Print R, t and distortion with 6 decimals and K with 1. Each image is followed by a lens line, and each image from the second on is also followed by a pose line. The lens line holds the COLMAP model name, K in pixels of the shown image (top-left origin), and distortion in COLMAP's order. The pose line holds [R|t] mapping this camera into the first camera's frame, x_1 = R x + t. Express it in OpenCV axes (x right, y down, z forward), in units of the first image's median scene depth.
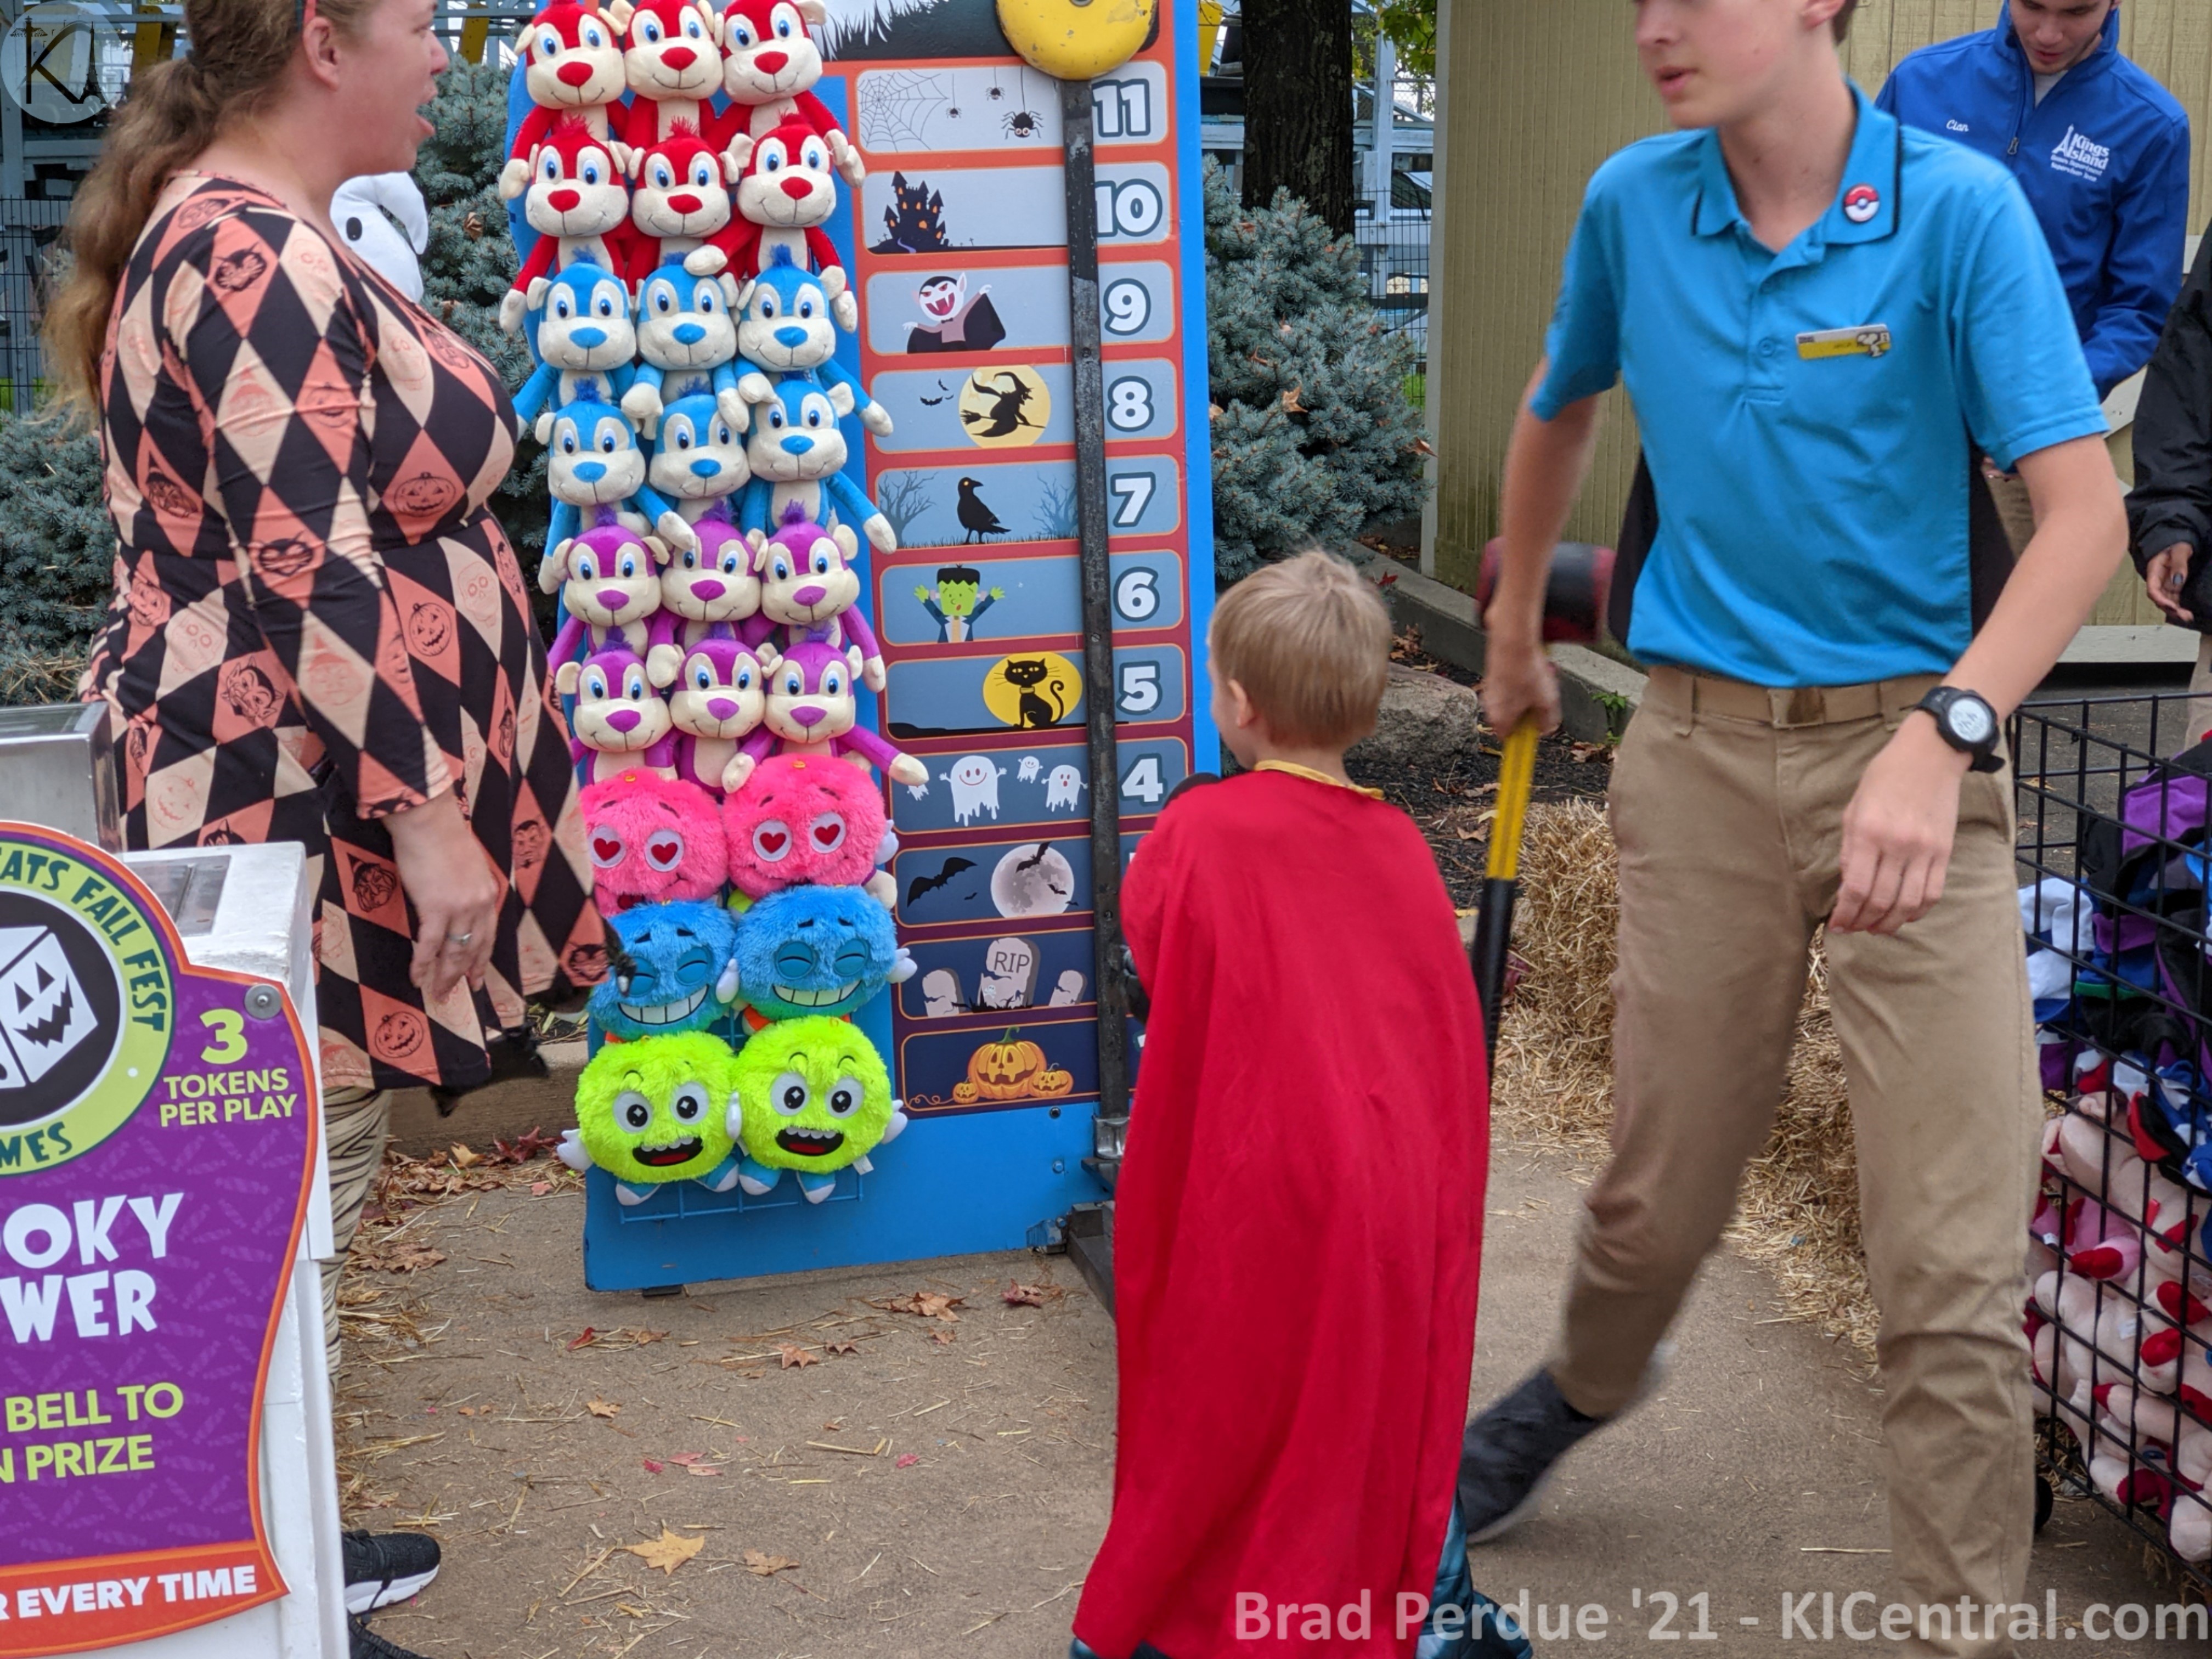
lens RADIAL K [[3292.5, 0, 1093.4], [0, 3292.5, 815.2], [0, 0, 1]] dist [0.067893, 0.000000]
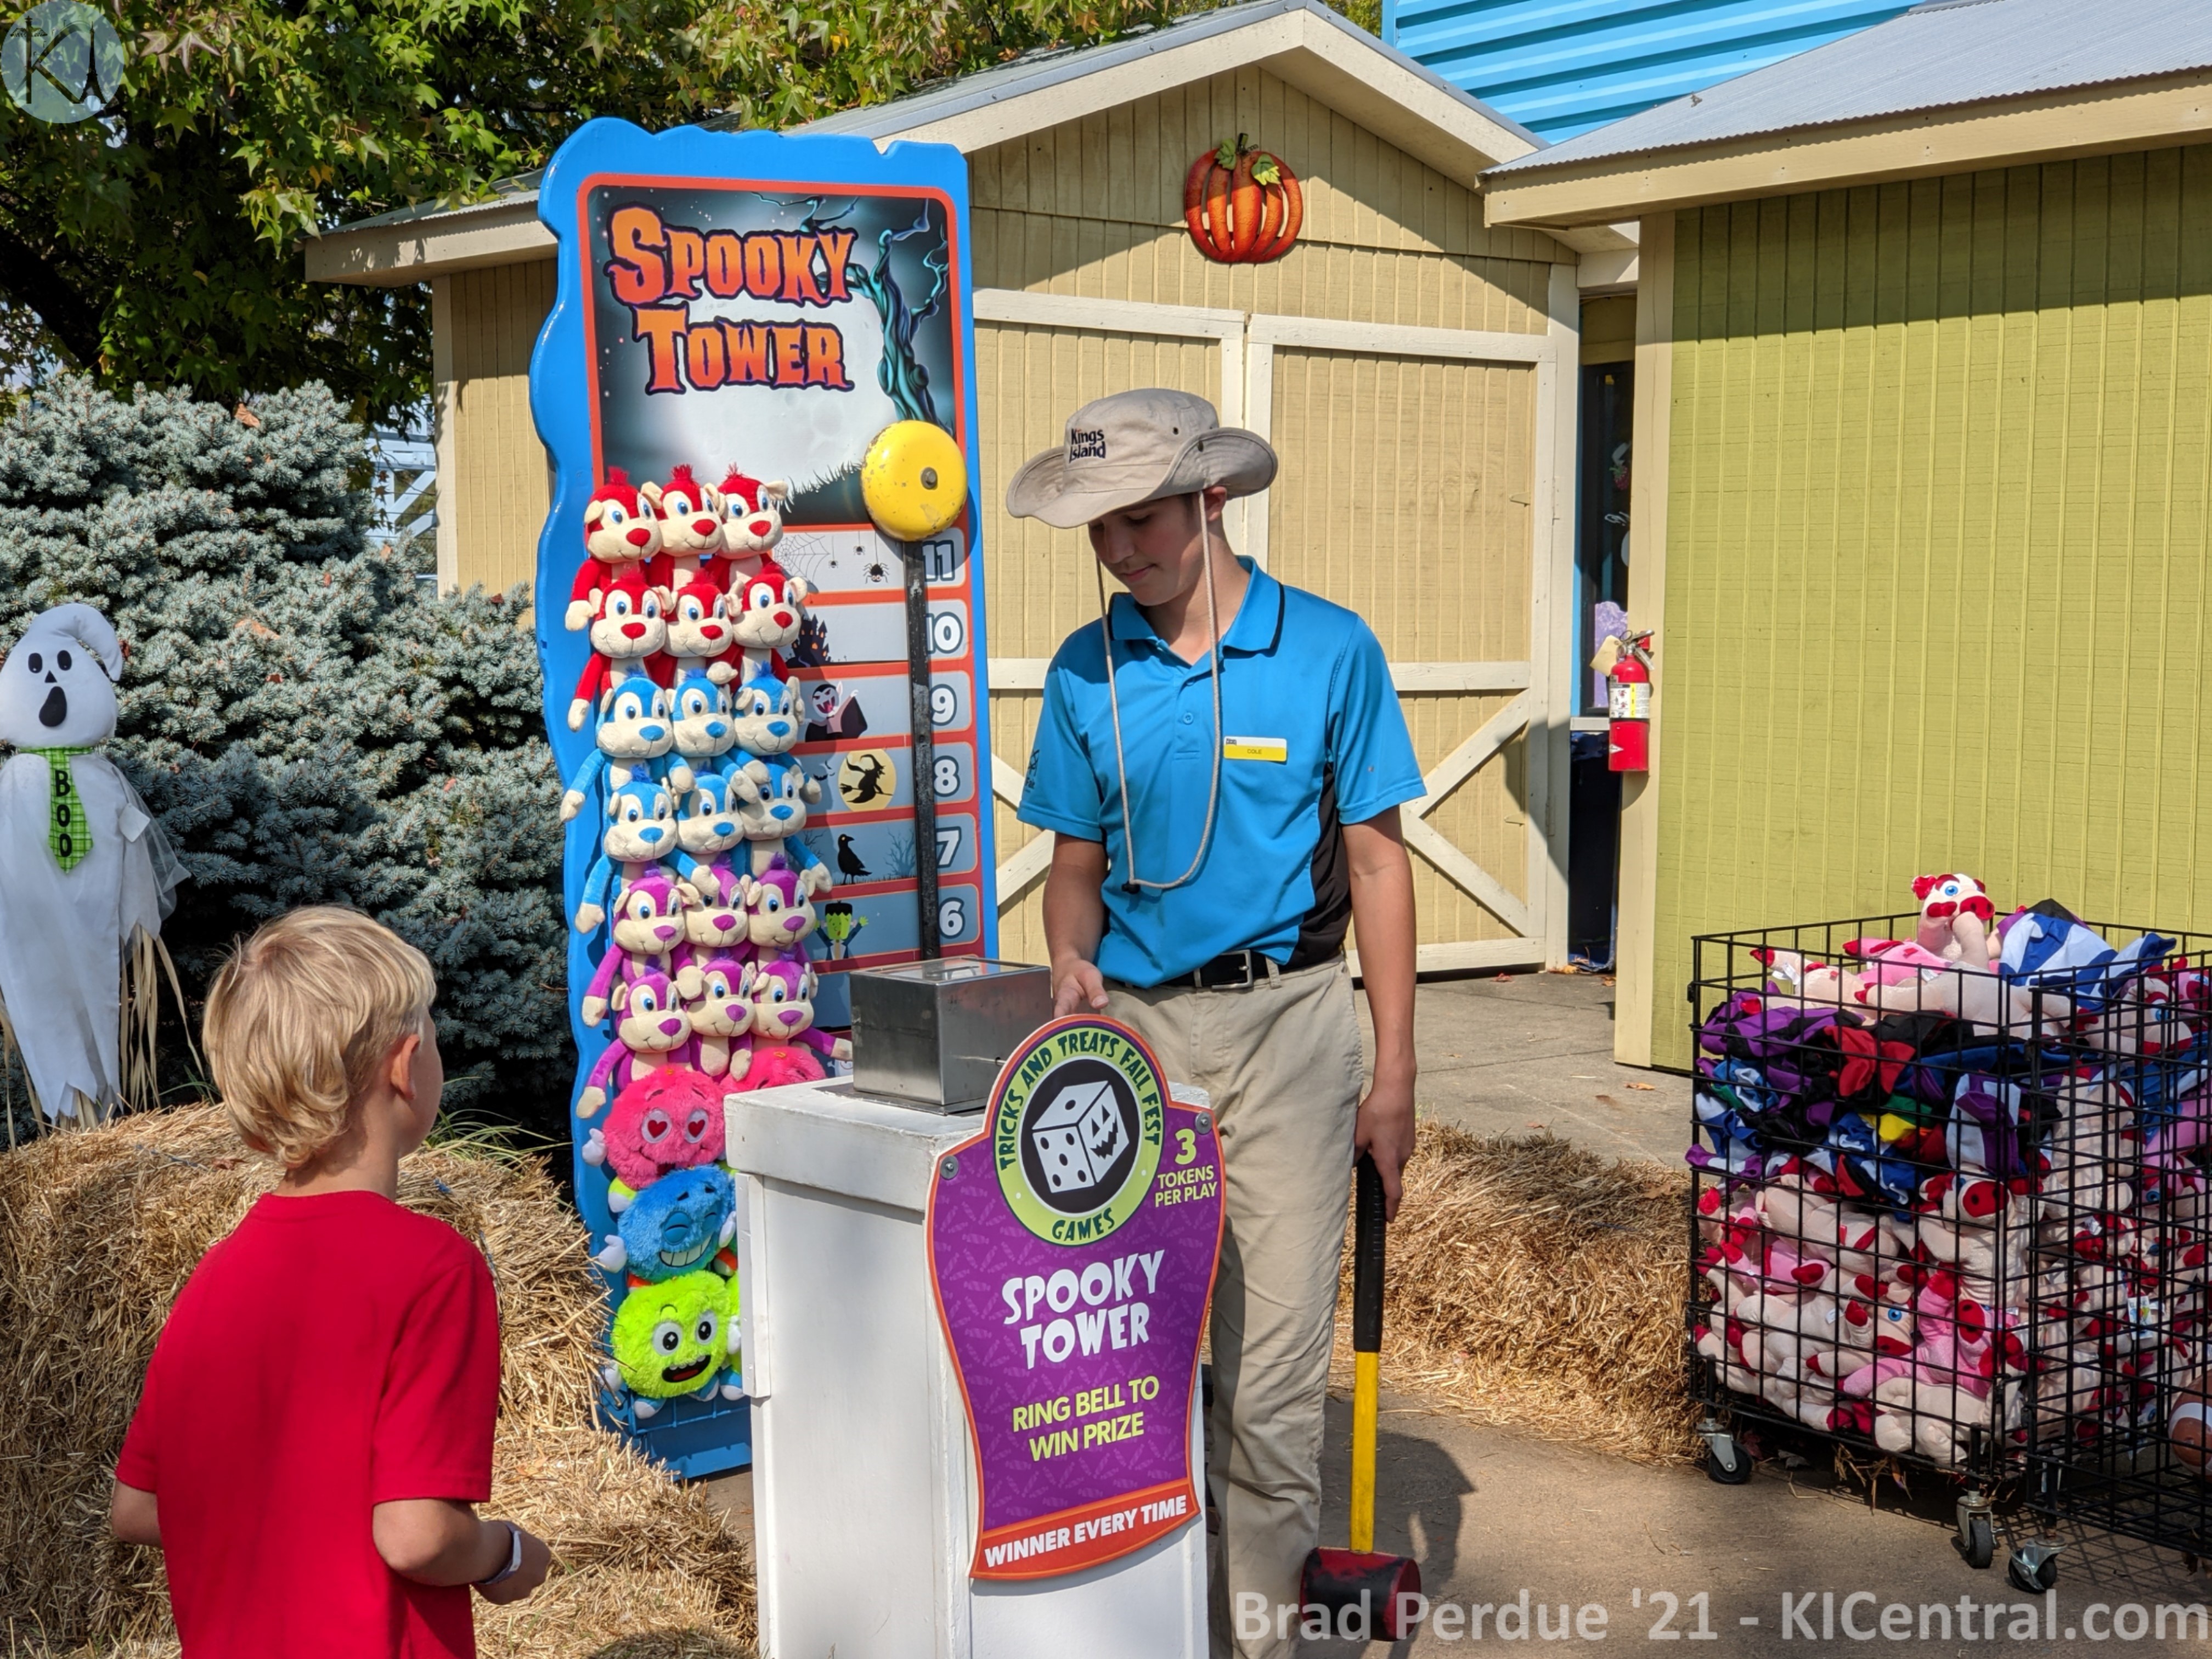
lens RADIAL K [[3292.5, 0, 1120.5], [0, 3292.5, 845.9], [0, 0, 1]] dist [0.067893, 0.000000]
pose [[0.886738, -0.039099, 0.460616, -0.573626], [0.093363, 0.991031, -0.095612, 0.040800], [-0.452747, 0.127787, 0.882435, -0.226387]]
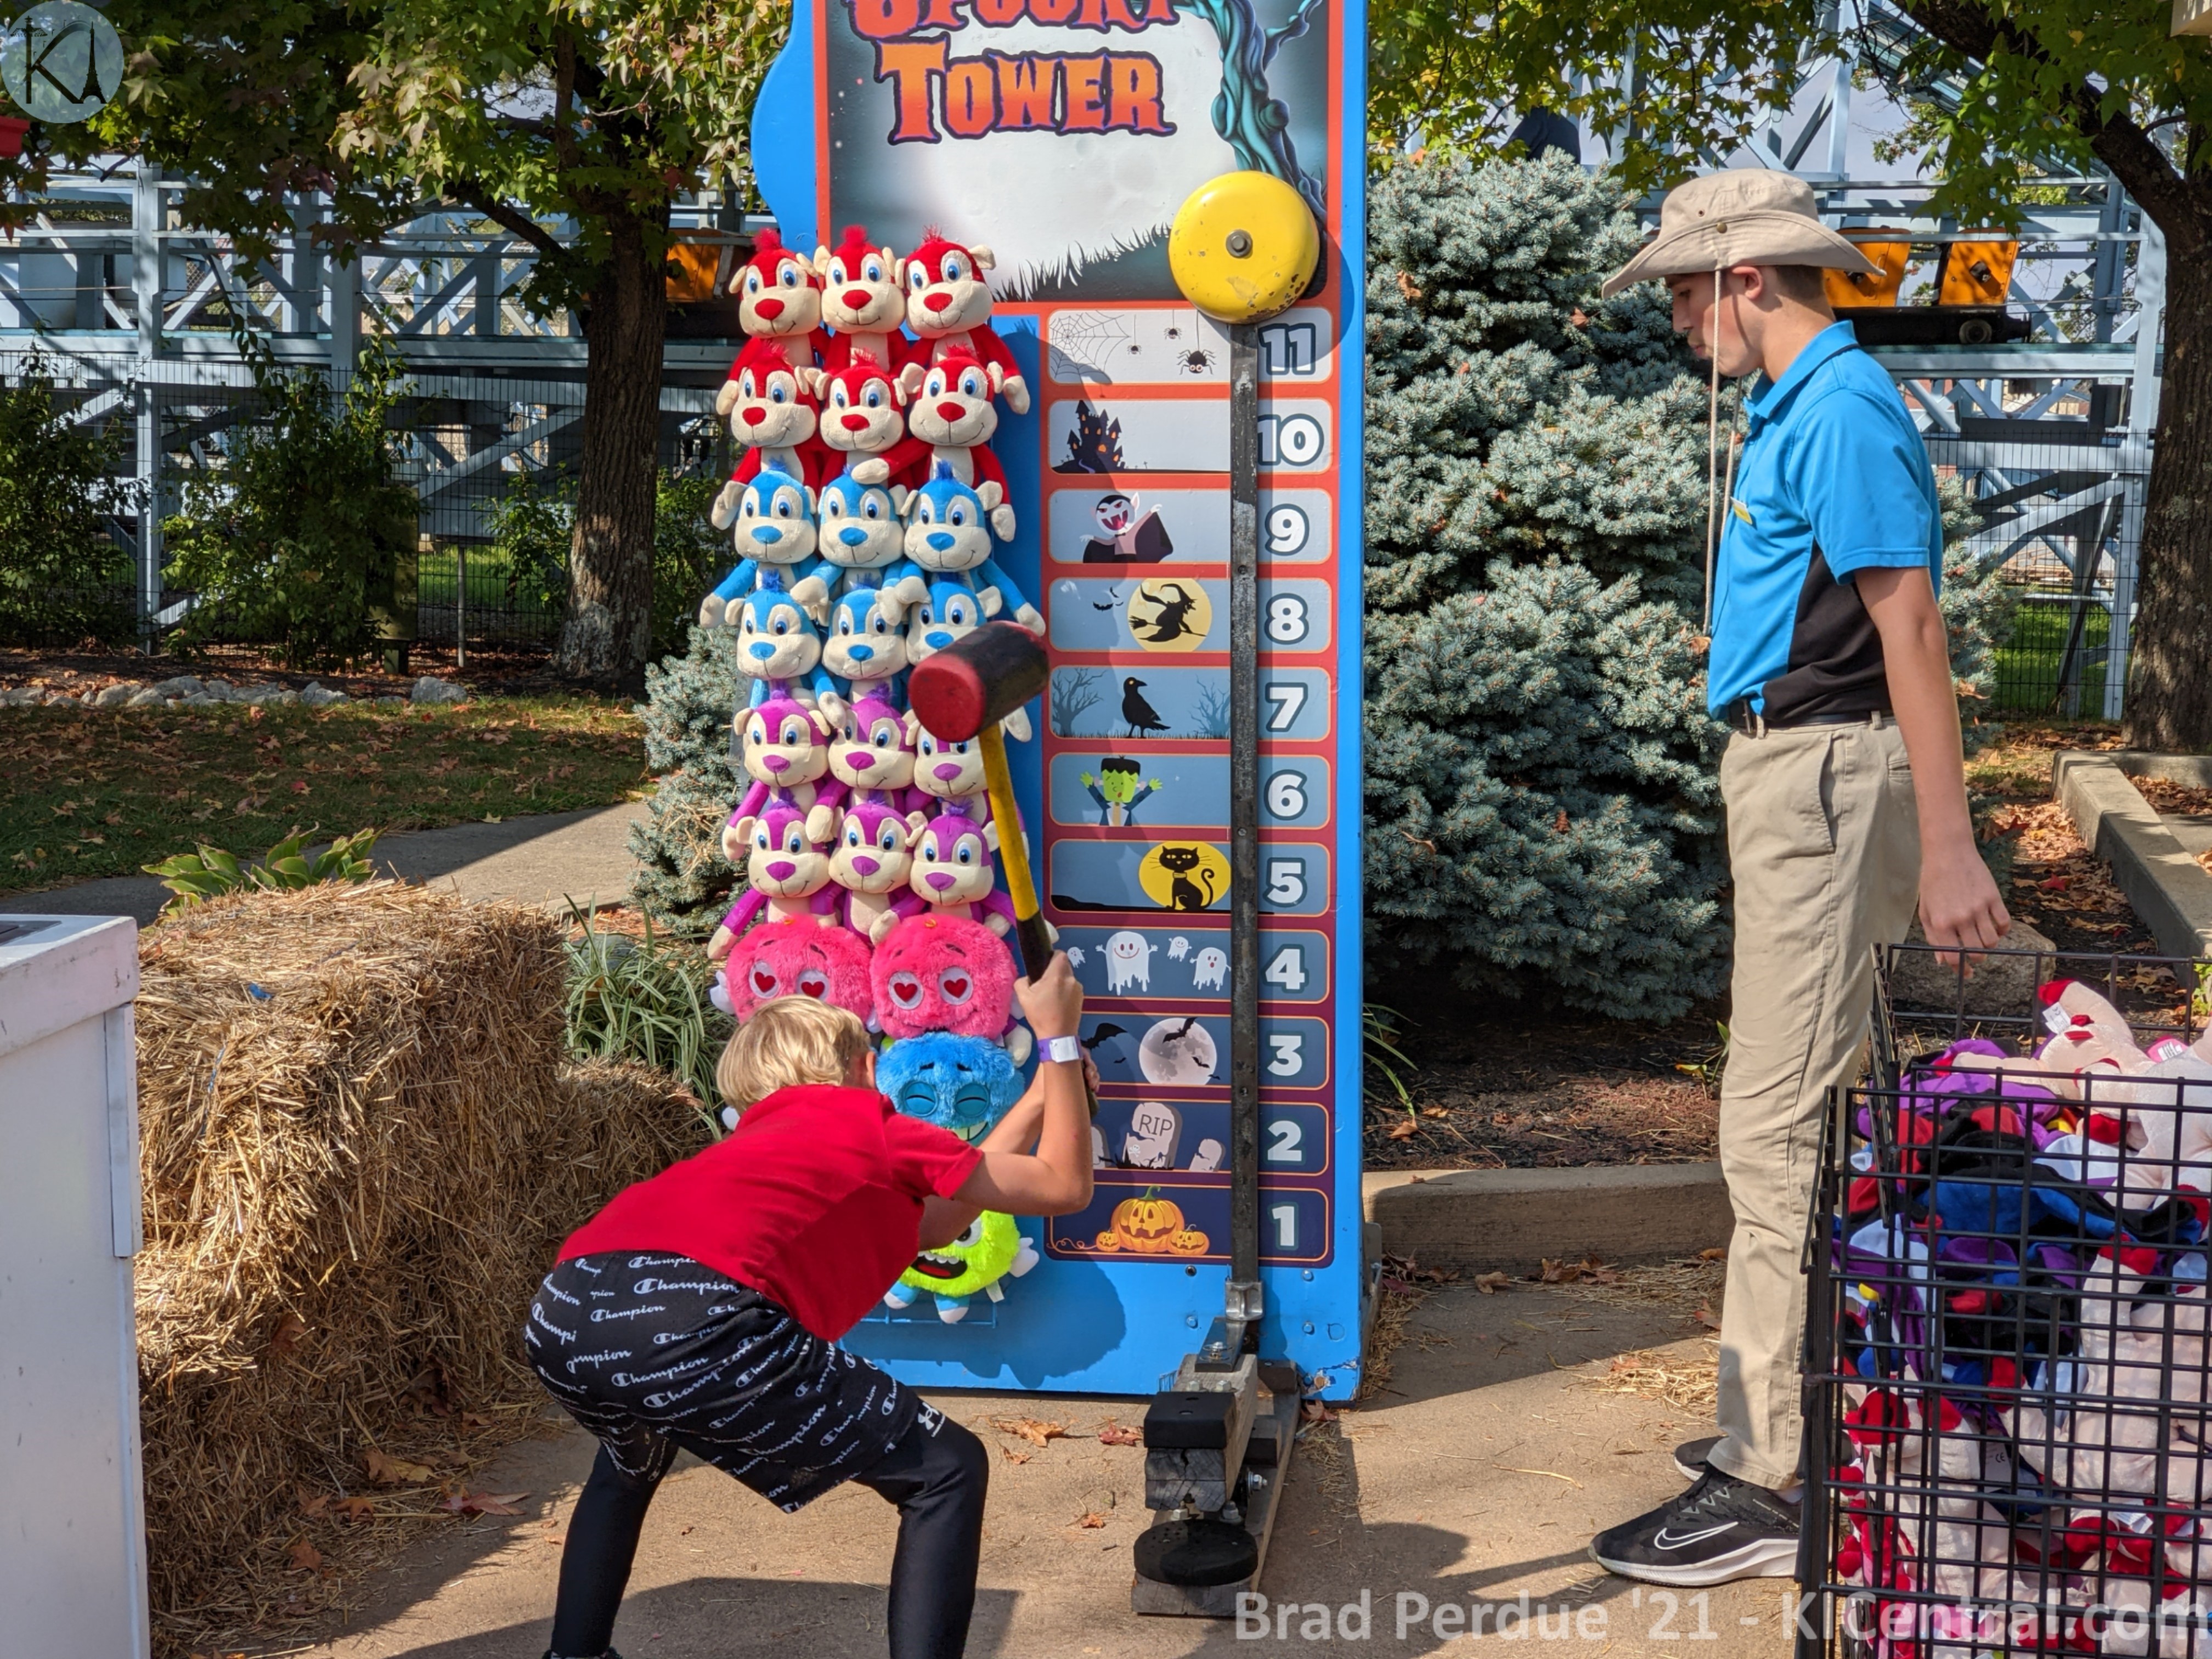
lens RADIAL K [[3292.5, 0, 1092.8], [0, 3292.5, 831.1], [0, 0, 1]] dist [0.067893, 0.000000]
pose [[0.939218, 0.076216, -0.334754, 0.334531], [-0.095353, 0.994595, -0.041084, -0.005420], [0.329814, 0.070507, 0.941409, -0.034689]]
